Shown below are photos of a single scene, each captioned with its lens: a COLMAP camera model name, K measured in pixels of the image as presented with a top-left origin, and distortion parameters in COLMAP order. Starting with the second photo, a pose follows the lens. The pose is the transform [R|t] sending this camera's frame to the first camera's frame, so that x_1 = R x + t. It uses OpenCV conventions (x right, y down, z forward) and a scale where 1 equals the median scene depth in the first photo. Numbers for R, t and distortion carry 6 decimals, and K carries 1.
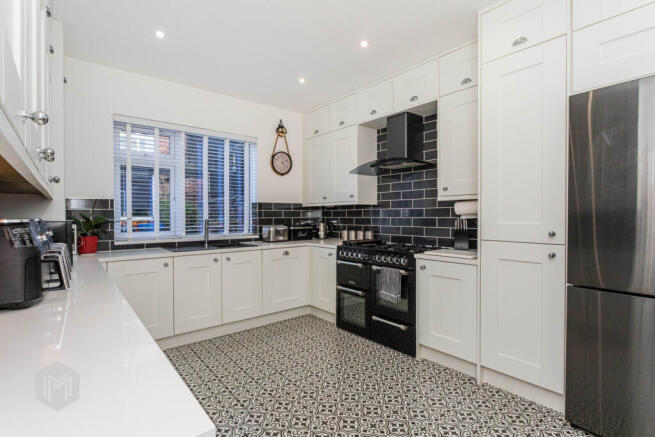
lens RADIAL K [[314.0, 0, 327.8], [0, 314.0, 215.6], [0, 0, 1]] dist [-0.005148, -0.002064]
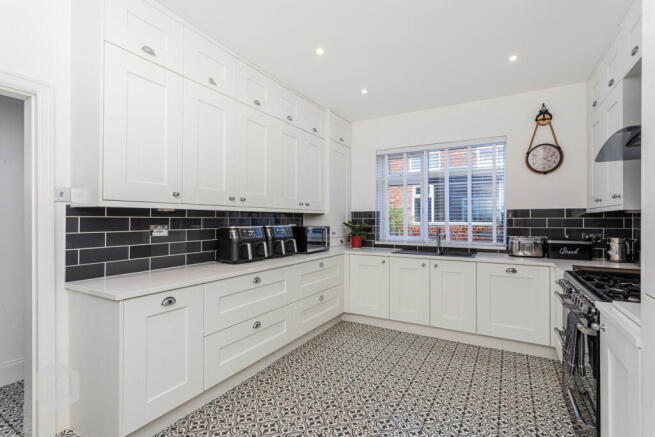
lens RADIAL K [[305.5, 0, 327.1], [0, 305.5, 219.4], [0, 0, 1]] dist [-0.021805, 0.002219]
pose [[0.344866, 0.006077, -0.938632, 0.501625], [-0.006365, 0.999971, 0.004135, -0.018104], [0.938630, 0.004549, 0.344895, 0.304358]]
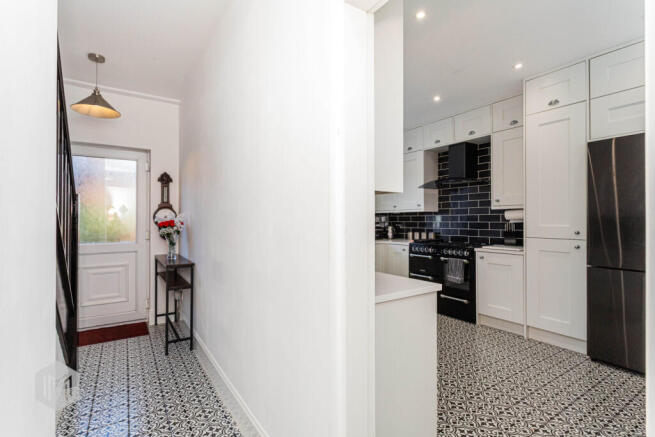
lens RADIAL K [[305.5, 0, 324.8], [0, 305.5, 217.0], [0, 0, 1]] dist [-0.021805, 0.002219]
pose [[0.993916, -0.000781, -0.110134, -0.201420], [-0.000218, 0.999959, -0.009063, -0.002129], [0.110137, 0.009031, 0.993875, -0.348183]]
